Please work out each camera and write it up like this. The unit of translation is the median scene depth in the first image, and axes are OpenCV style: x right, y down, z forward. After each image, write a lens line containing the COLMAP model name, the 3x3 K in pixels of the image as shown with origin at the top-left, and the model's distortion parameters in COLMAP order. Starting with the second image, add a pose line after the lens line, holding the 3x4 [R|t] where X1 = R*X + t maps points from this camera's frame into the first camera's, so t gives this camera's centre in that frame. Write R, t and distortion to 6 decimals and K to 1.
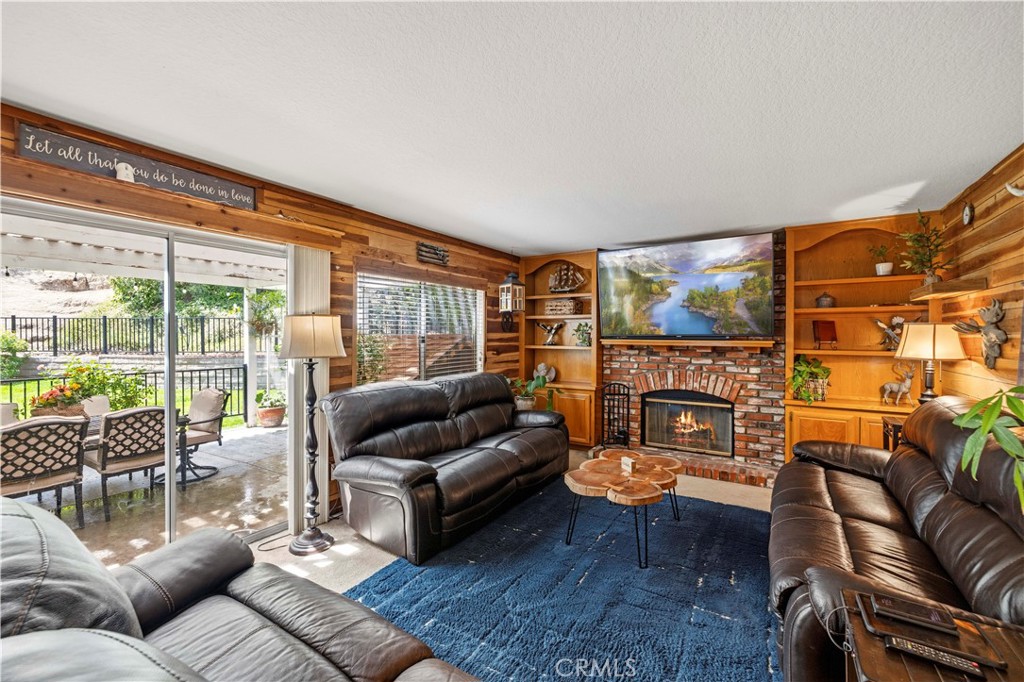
lens RADIAL K [[441.4, 0, 509.1], [0, 441.4, 338.8], [0, 0, 1]] dist [-0.000763, 0.001460]
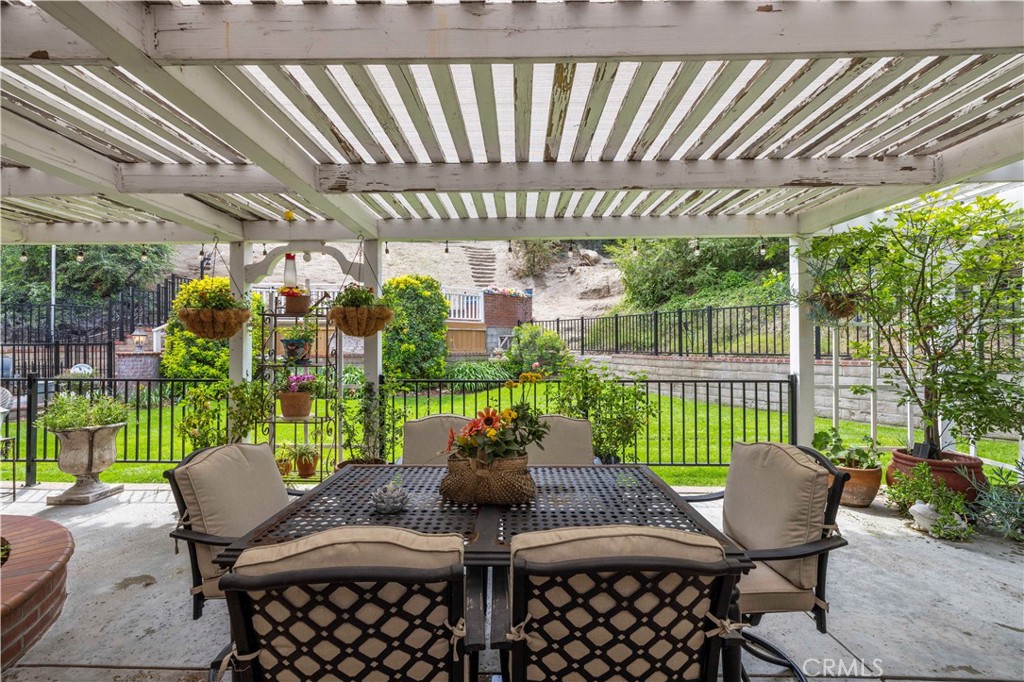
lens RADIAL K [[441.4, 0, 510.2], [0, 441.4, 339.6], [0, 0, 1]] dist [-0.000763, 0.001460]
pose [[0.538210, -0.007354, -0.842779, -0.233893], [-0.001699, 0.999950, -0.009810, 0.013979], [0.842809, 0.006711, 0.538170, 0.292725]]
